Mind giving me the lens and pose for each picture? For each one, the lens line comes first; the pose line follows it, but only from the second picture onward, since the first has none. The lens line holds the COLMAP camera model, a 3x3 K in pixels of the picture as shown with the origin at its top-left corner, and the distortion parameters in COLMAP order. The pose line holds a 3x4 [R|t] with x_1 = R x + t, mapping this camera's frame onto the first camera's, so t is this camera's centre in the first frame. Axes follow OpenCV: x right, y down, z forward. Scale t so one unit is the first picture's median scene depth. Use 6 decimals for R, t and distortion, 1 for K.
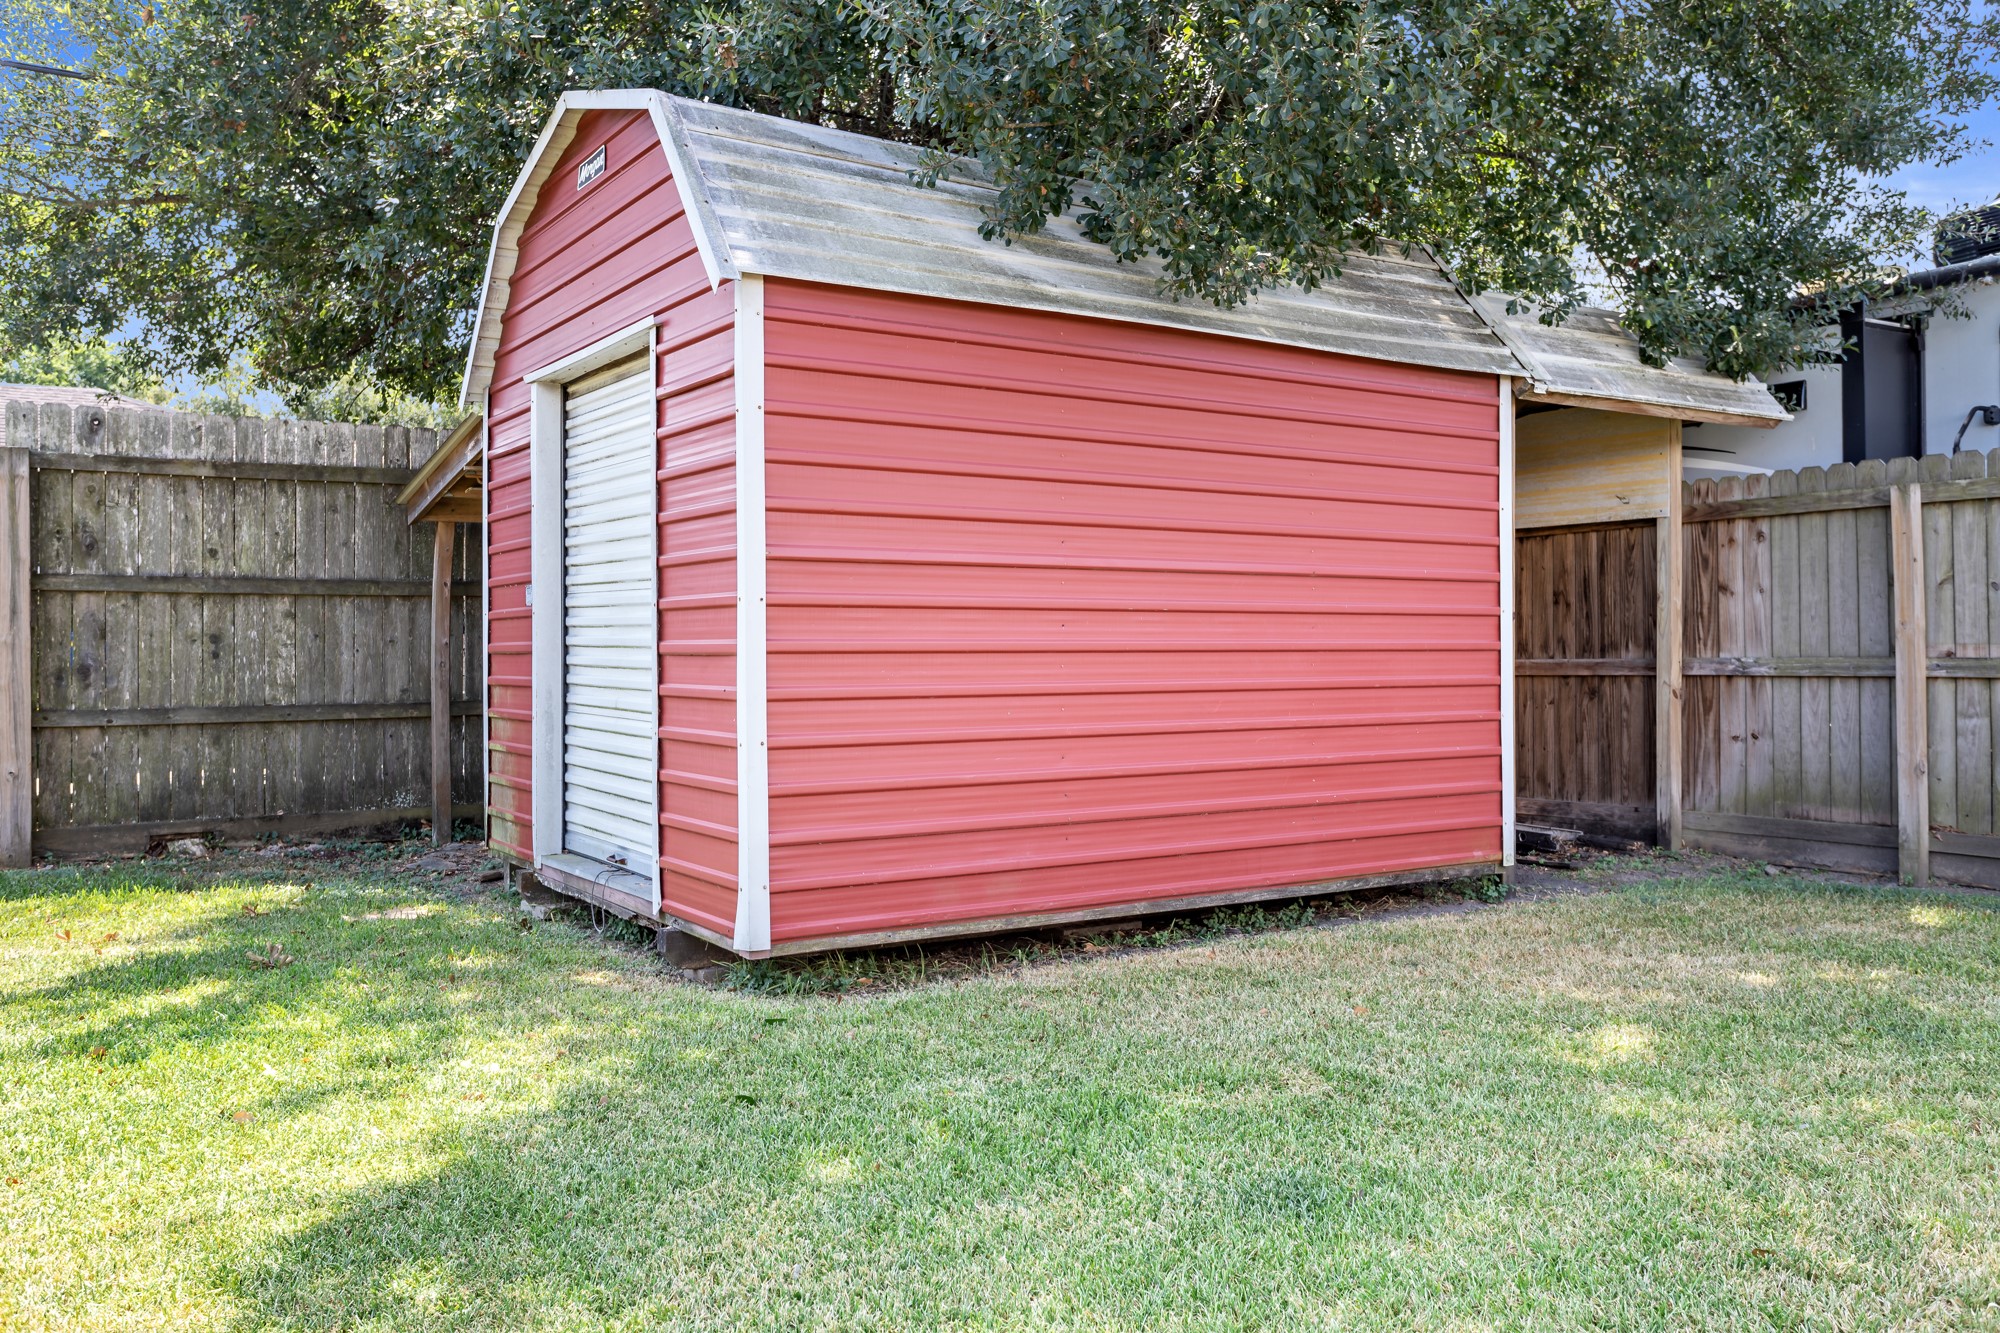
lens RADIAL K [[1590.5, 0, 999.9], [0, 1590.5, 660.0], [0, 0, 1]] dist [-0.011460, 0.000756]
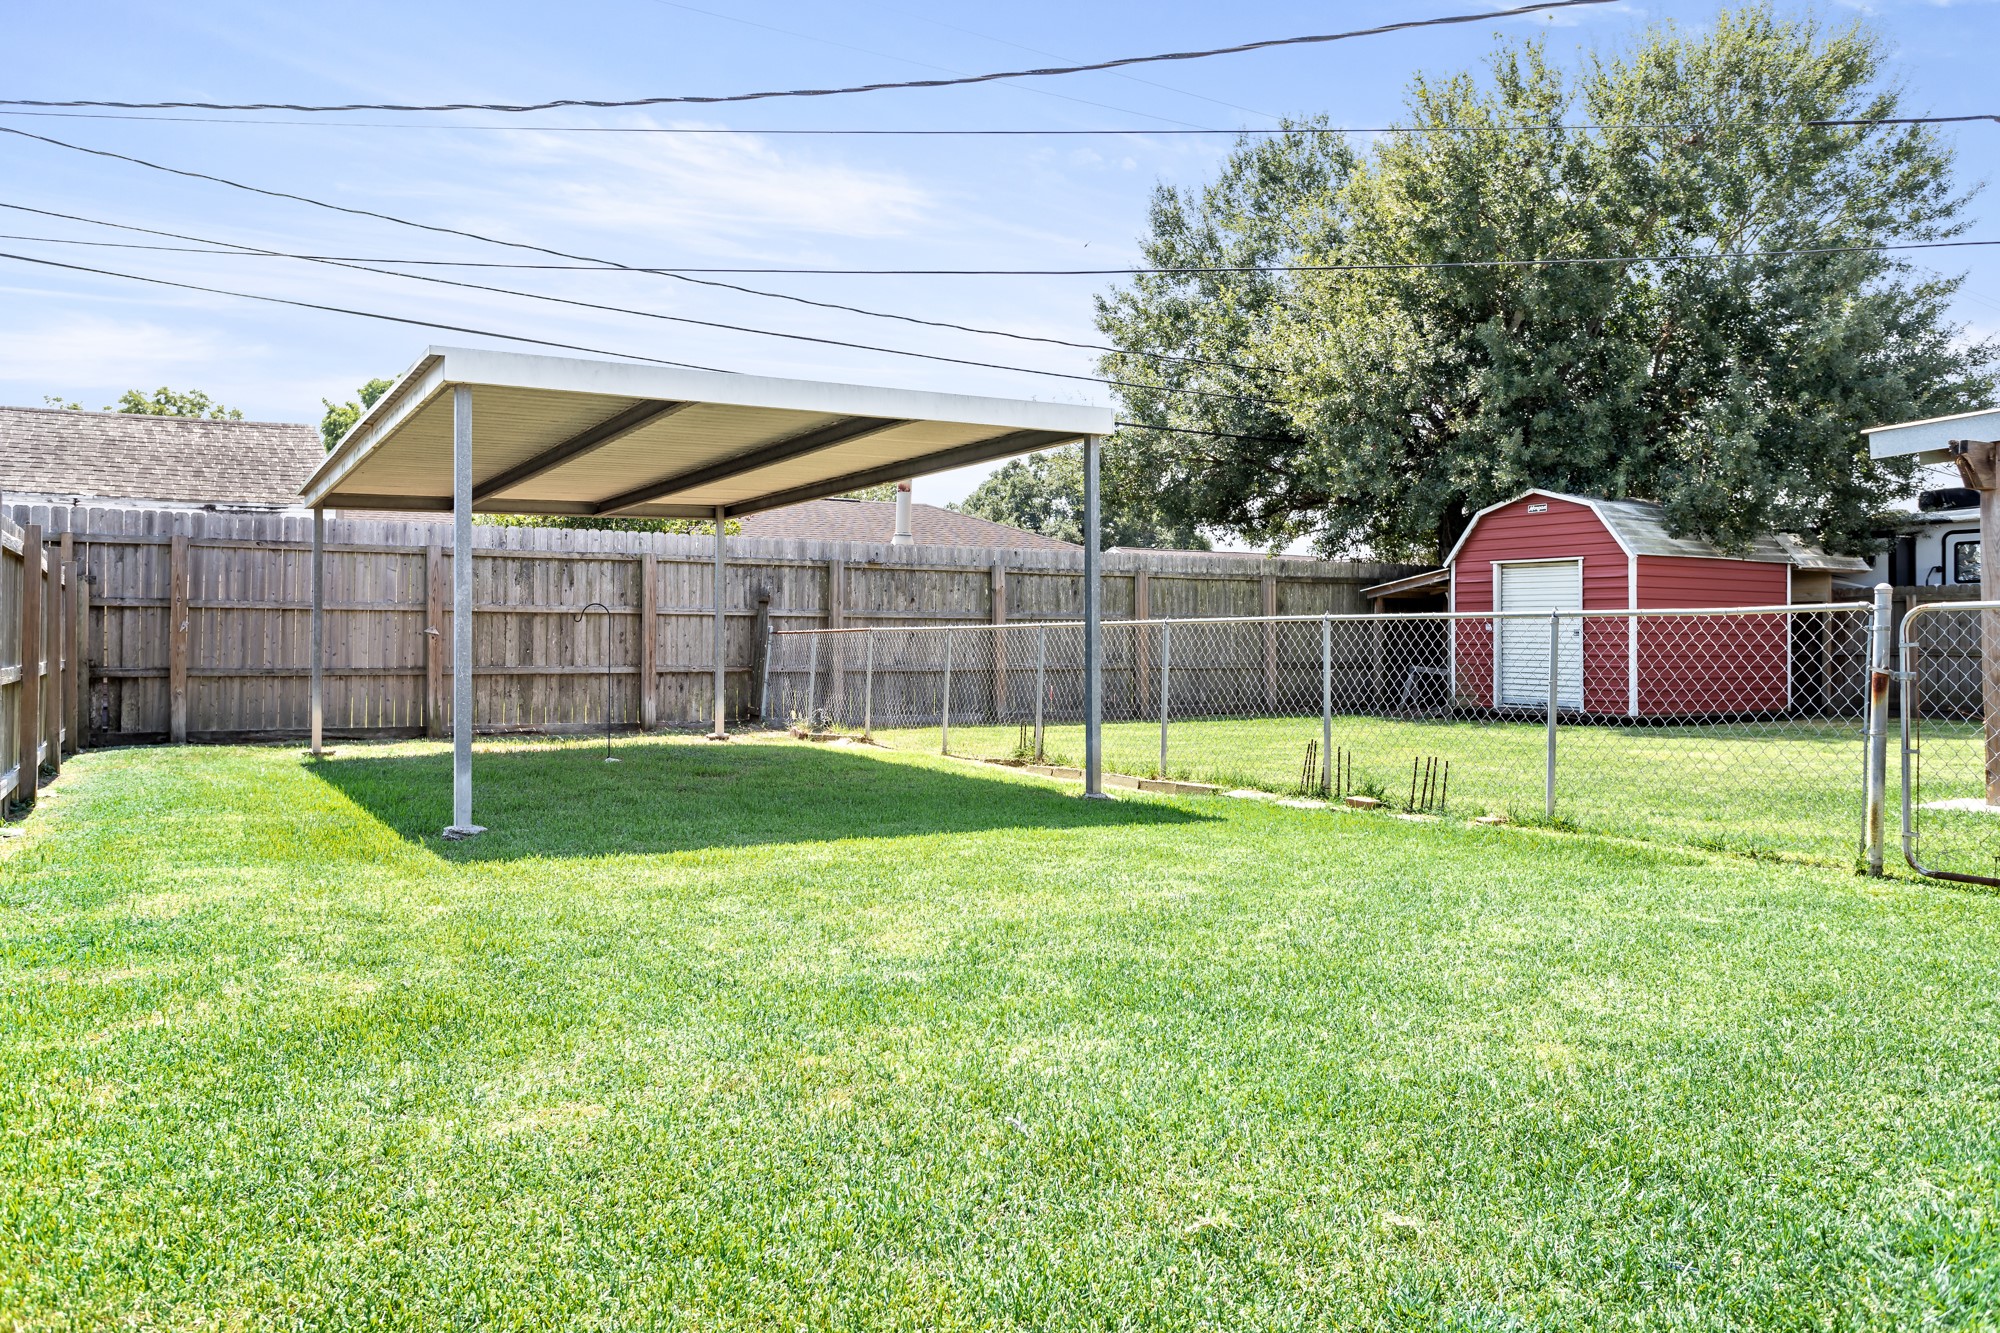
lens RADIAL K [[1445.3, 0, 1000.8], [0, 1445.3, 661.0], [0, 0, 1]] dist [-0.002185, -0.000192]
pose [[0.999349, 0.006698, -0.035441, -1.142392], [-0.006774, 0.999975, -0.002015, 0.043715], [0.035427, 0.002254, 0.999370, -1.951217]]
